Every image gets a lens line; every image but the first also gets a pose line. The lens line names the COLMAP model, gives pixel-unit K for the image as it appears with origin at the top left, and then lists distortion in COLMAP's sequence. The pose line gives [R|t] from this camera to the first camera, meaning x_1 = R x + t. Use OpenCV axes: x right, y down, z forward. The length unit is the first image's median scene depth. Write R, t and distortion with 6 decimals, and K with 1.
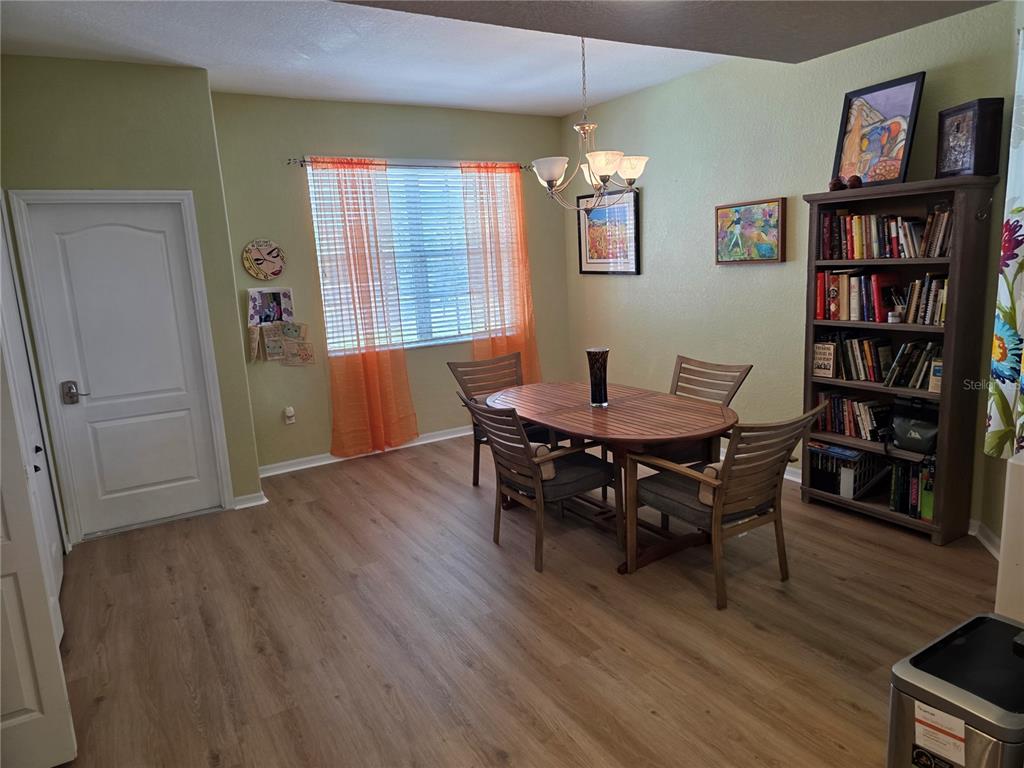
lens RADIAL K [[680.1, 0, 512.0], [0, 680.1, 384.0], [0, 0, 1]] dist [0.000340, 0.000033]
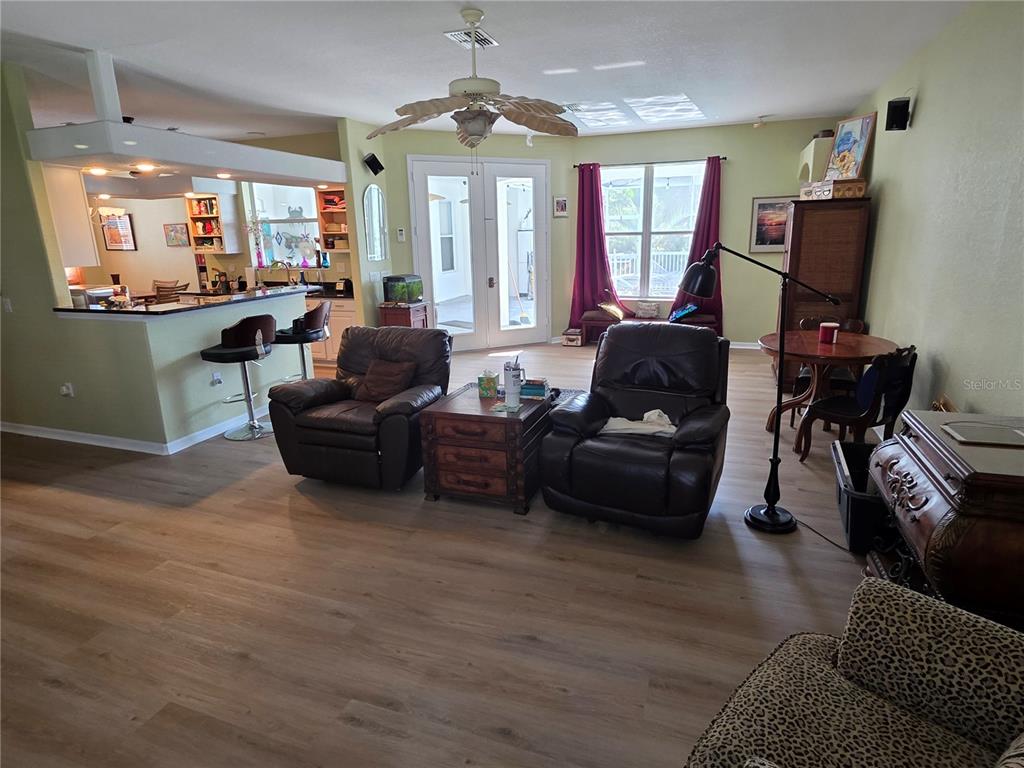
lens RADIAL K [[572.4, 0, 512.0], [0, 572.4, 384.0], [0, 0, 1]] dist [0.000882, 0.000183]
pose [[0.768160, -0.125837, 0.627769, -0.140547], [0.096934, 0.992051, 0.080247, 0.320398], [-0.632877, -0.000790, 0.774252, -1.647872]]
